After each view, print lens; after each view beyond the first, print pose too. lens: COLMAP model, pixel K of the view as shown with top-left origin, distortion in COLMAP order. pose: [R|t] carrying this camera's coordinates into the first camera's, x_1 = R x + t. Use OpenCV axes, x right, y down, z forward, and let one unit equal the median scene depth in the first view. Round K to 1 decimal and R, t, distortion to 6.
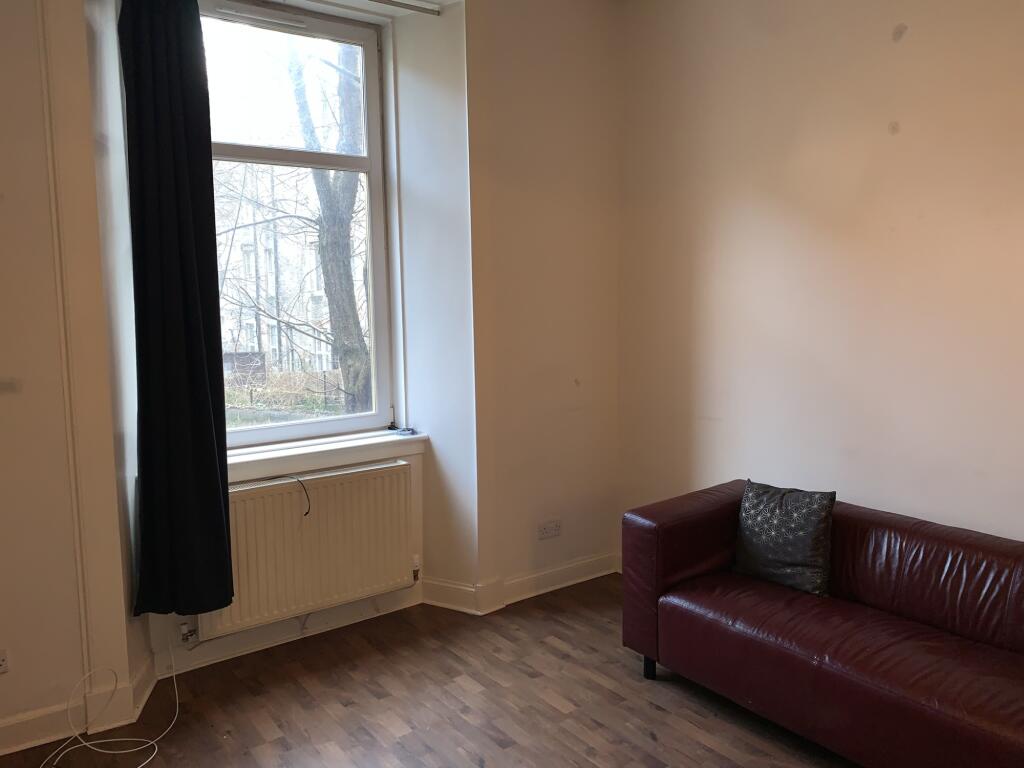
lens RADIAL K [[787.8, 0, 508.0], [0, 787.8, 384.9], [0, 0, 1]] dist [0.048189, -0.060170]
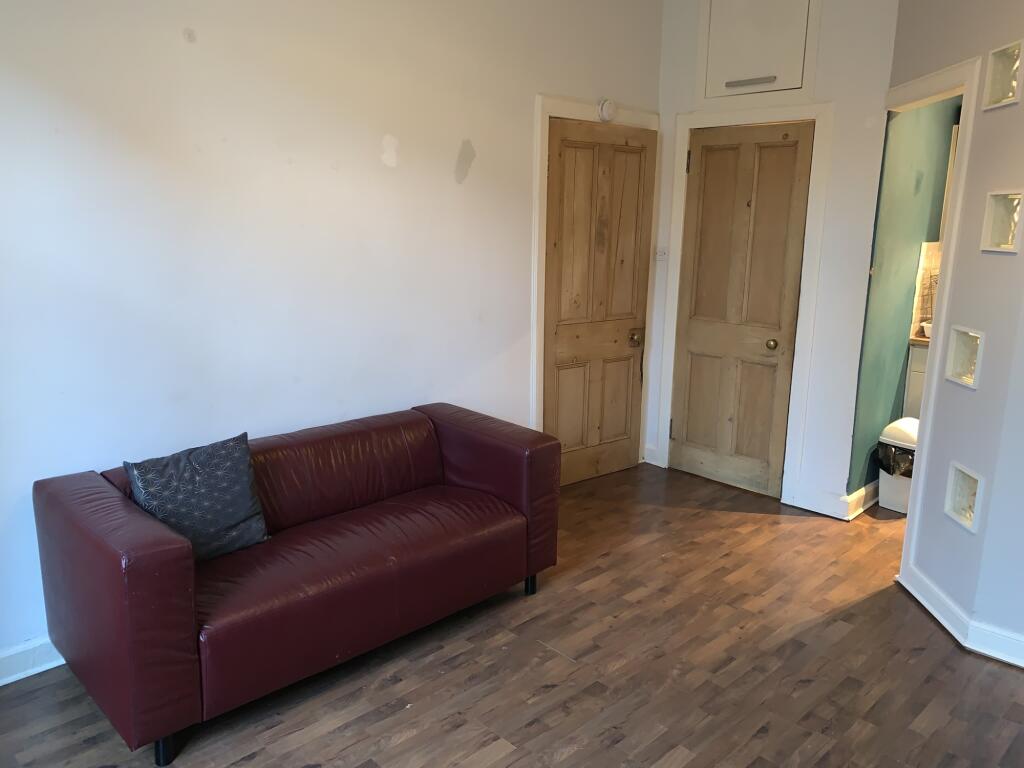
lens RADIAL K [[787.8, 0, 509.8], [0, 787.8, 383.0], [0, 0, 1]] dist [0.048189, -0.060170]
pose [[-0.131302, -0.181346, 0.974614, -0.584477], [0.114578, 0.973761, 0.196624, -0.077253], [-0.984699, 0.137486, -0.107079, 0.865118]]
